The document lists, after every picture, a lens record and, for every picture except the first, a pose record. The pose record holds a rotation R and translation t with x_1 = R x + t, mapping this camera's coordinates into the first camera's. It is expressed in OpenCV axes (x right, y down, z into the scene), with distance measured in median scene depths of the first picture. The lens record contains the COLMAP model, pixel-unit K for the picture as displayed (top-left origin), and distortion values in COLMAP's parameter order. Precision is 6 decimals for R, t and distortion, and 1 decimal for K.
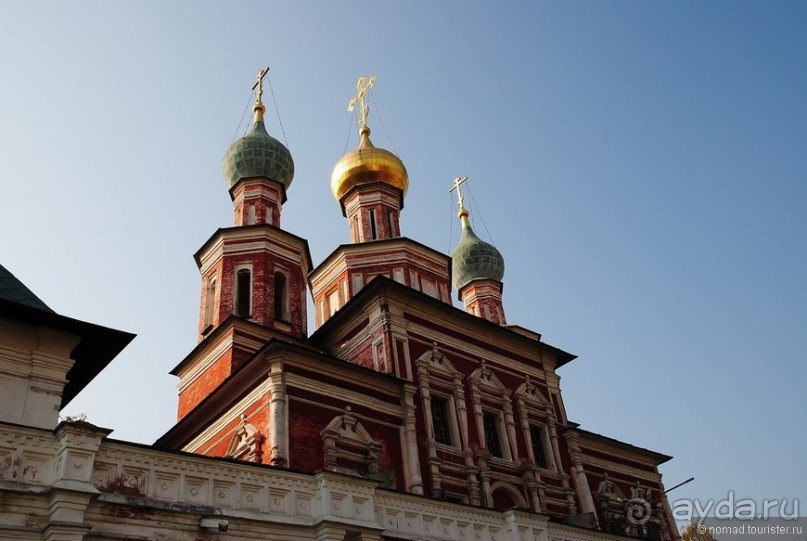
lens RADIAL K [[636.2, 0, 403.5], [0, 636.2, 270.5], [0, 0, 1]] dist [-0.013540, -0.002813]
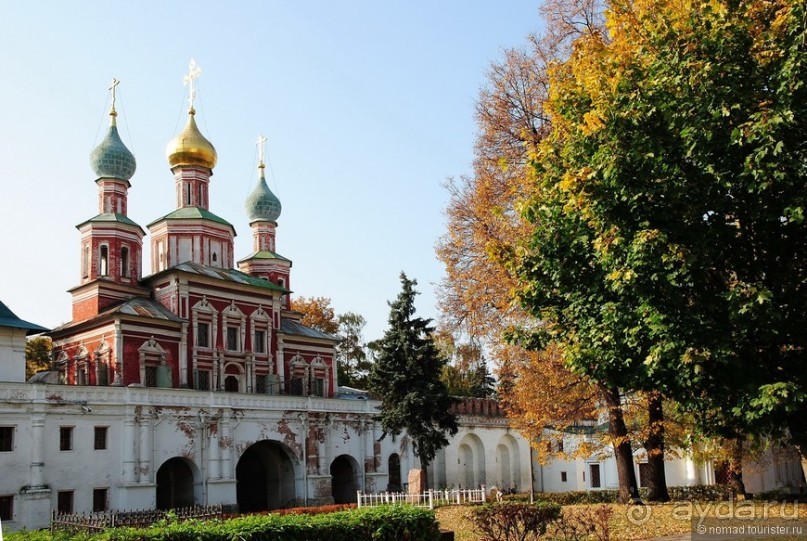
lens RADIAL K [[725.7, 0, 403.5], [0, 725.7, 270.5], [0, 0, 1]] dist [-0.009569, -0.001905]
pose [[0.991598, 0.081639, 0.100345, 0.424965], [-0.116715, 0.899120, 0.421854, -0.967739], [-0.055782, -0.430021, 0.901094, -1.020350]]
